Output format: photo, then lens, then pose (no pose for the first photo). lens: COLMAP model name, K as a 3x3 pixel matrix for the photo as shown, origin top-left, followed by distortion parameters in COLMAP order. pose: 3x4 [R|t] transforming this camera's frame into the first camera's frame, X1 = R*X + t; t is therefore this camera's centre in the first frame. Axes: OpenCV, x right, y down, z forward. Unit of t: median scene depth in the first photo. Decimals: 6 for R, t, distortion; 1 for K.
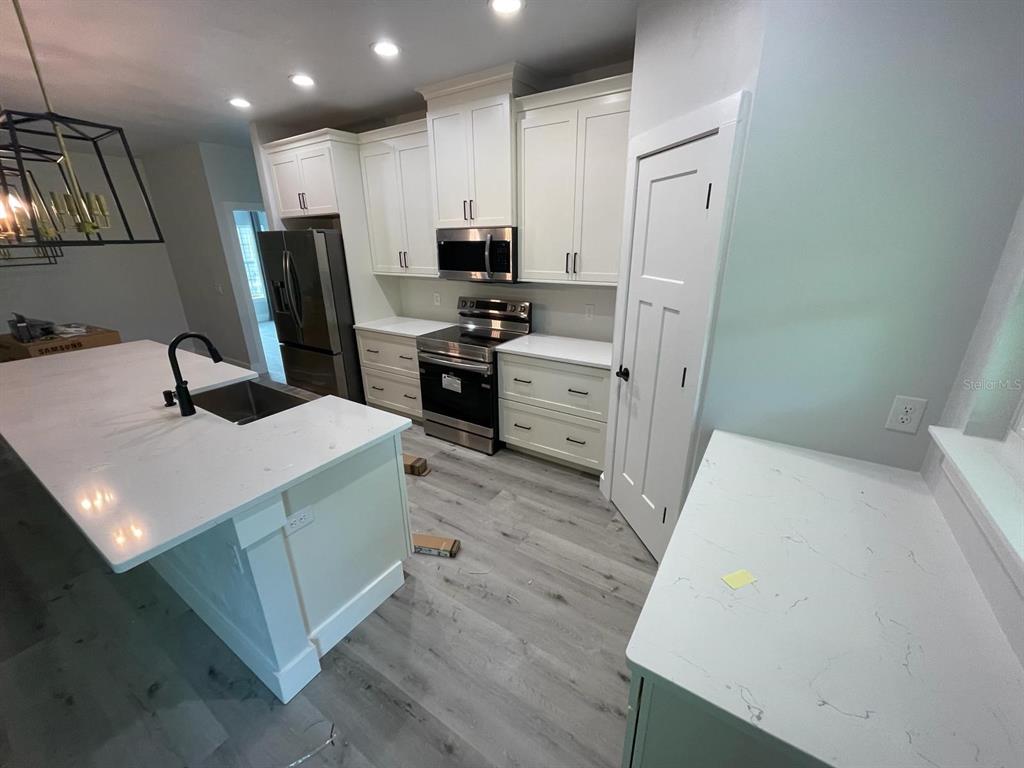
lens RADIAL K [[411.1, 0, 510.9], [0, 411.1, 387.2], [0, 0, 1]] dist [-0.004112, -0.000656]
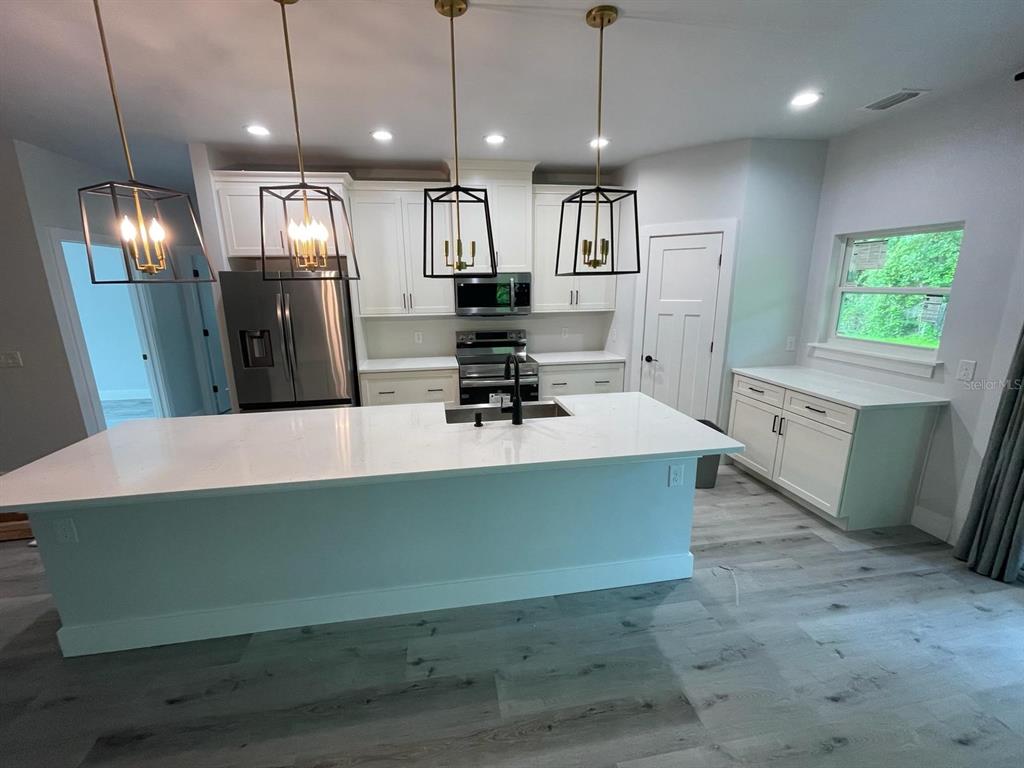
lens RADIAL K [[430.9, 0, 503.6], [0, 430.9, 385.4], [0, 0, 1]] dist [-0.001397, 0.000098]
pose [[0.735499, -0.151770, 0.660308, -1.072567], [0.233727, 0.971597, -0.037023, -0.002348], [-0.635935, 0.181563, 0.750082, 0.071697]]
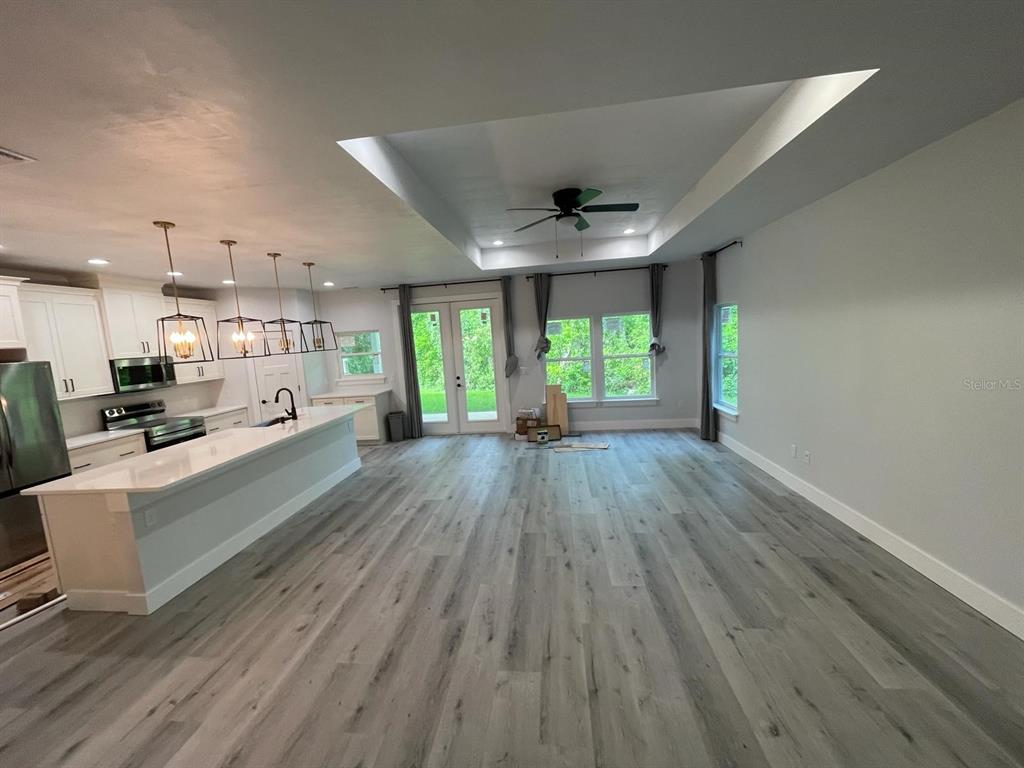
lens RADIAL K [[411.1, 0, 507.1], [0, 411.1, 389.2], [0, 0, 1]] dist [-0.004112, -0.000656]
pose [[-0.449496, -0.072806, 0.890310, -2.388759], [0.368931, 0.892568, 0.259254, -0.182298], [-0.813538, 0.444997, -0.374345, 0.541263]]
